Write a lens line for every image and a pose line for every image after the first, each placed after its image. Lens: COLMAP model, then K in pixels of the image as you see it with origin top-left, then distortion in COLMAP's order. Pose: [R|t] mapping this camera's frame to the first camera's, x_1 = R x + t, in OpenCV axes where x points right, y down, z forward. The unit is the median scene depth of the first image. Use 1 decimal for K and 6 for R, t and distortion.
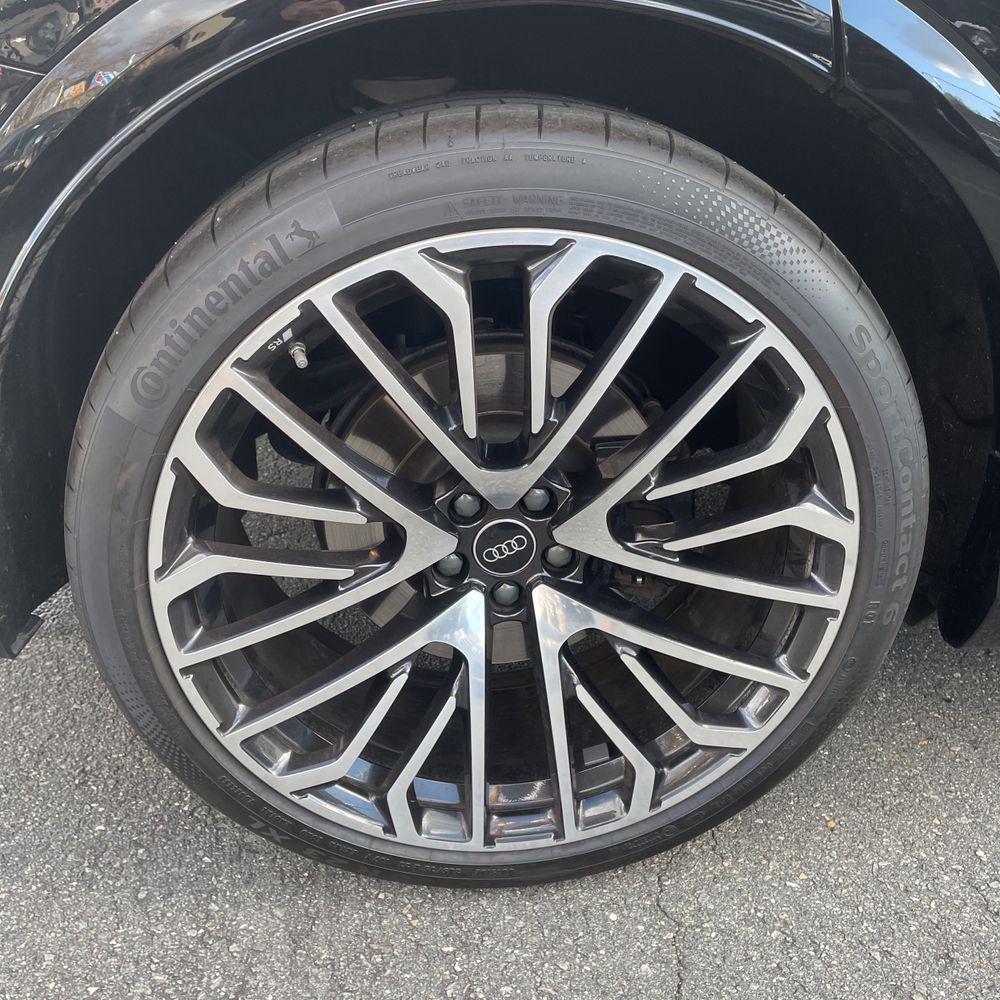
lens RADIAL K [[1000.2, 0, 493.5], [0, 1000.2, 505.5], [0, 0, 1]] dist [0.084191, -0.110353]
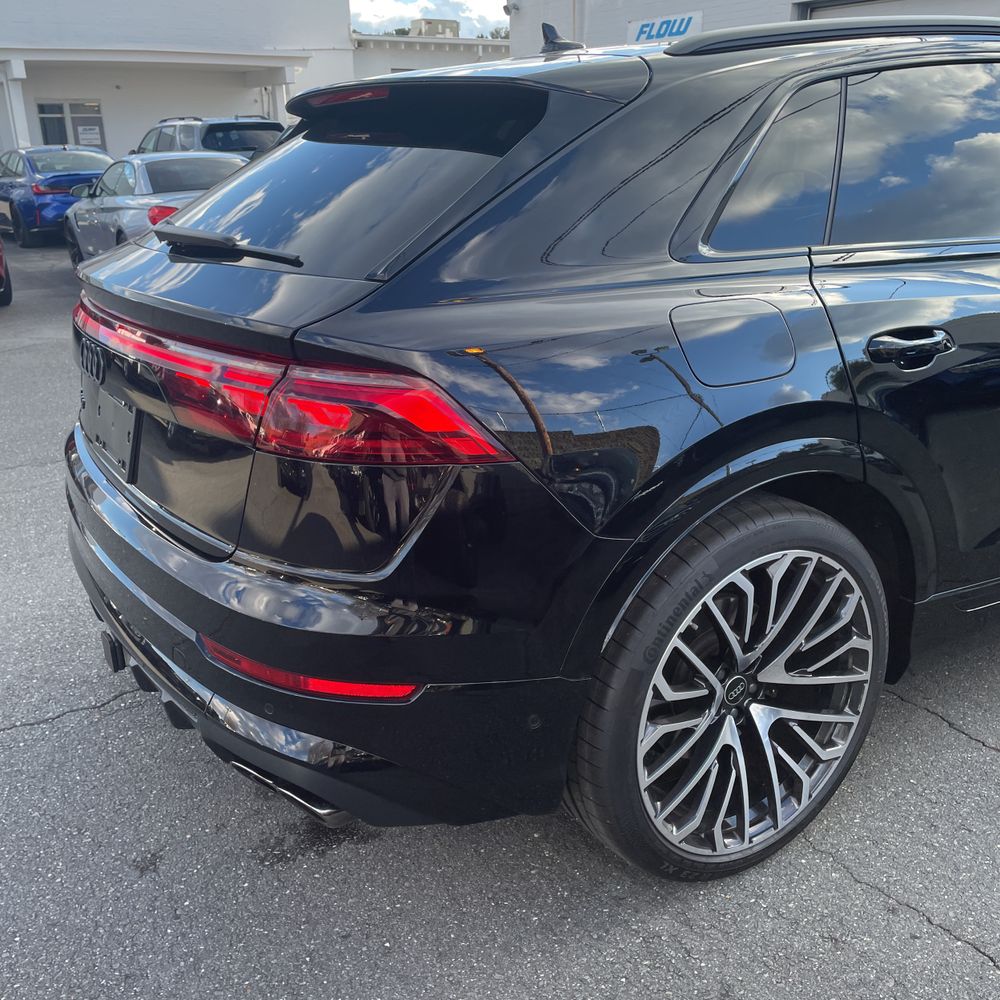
lens RADIAL K [[1000.2, 0, 493.5], [0, 1000.2, 505.5], [0, 0, 1]] dist [0.084191, -0.110353]
pose [[0.888560, -0.180918, 0.421580, -1.308934], [0.241356, 0.965853, -0.094214, -0.265883], [-0.390139, 0.185465, 0.901884, -0.801538]]
